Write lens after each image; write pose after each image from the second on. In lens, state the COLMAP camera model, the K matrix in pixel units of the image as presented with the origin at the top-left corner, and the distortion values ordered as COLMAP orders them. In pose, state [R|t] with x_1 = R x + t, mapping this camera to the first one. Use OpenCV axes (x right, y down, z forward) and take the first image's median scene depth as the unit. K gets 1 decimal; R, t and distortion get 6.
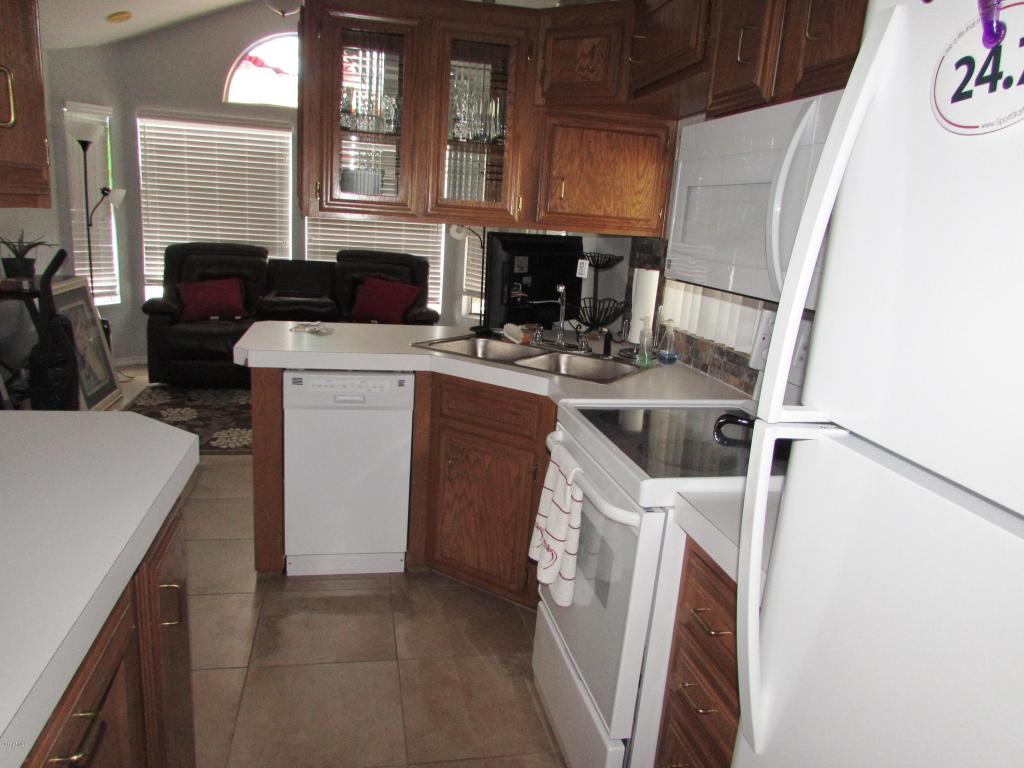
lens RADIAL K [[722.0, 0, 512.0], [0, 722.0, 384.0], [0, 0, 1]] dist [-0.029543, 0.005852]
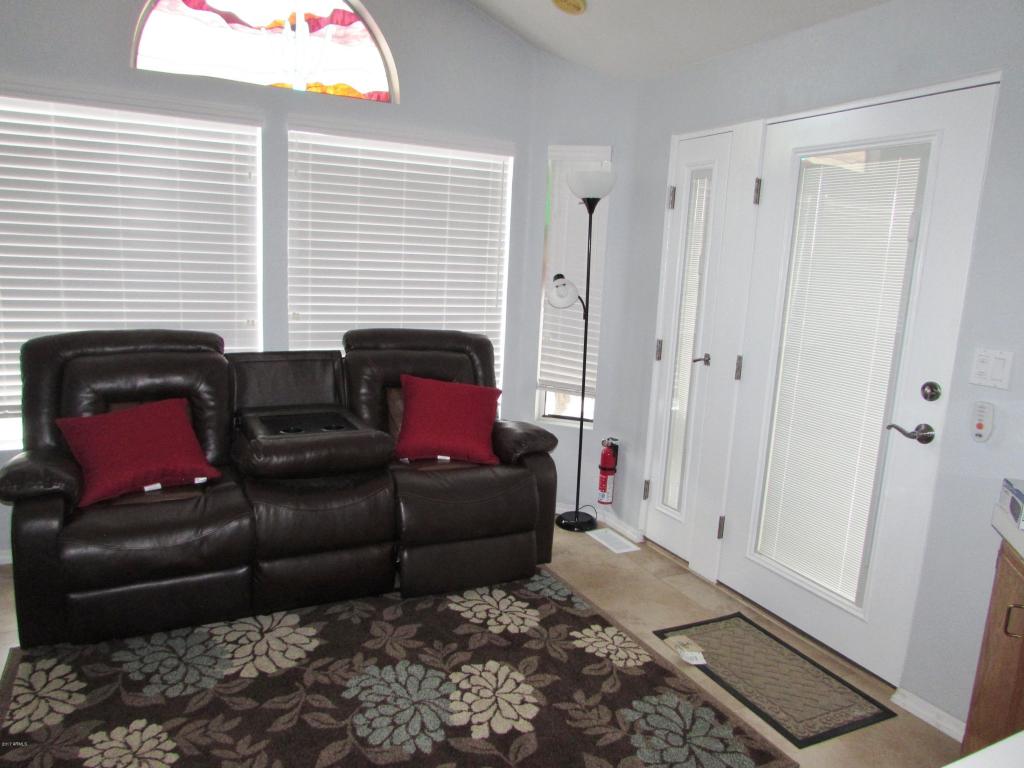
lens RADIAL K [[722.0, 0, 512.0], [0, 722.0, 384.0], [0, 0, 1]] dist [-0.029543, 0.005852]
pose [[0.967499, -0.065234, 0.244314, -0.262947], [0.075218, 0.996661, -0.031751, -0.116887], [-0.241427, 0.049096, 0.969176, 0.412865]]
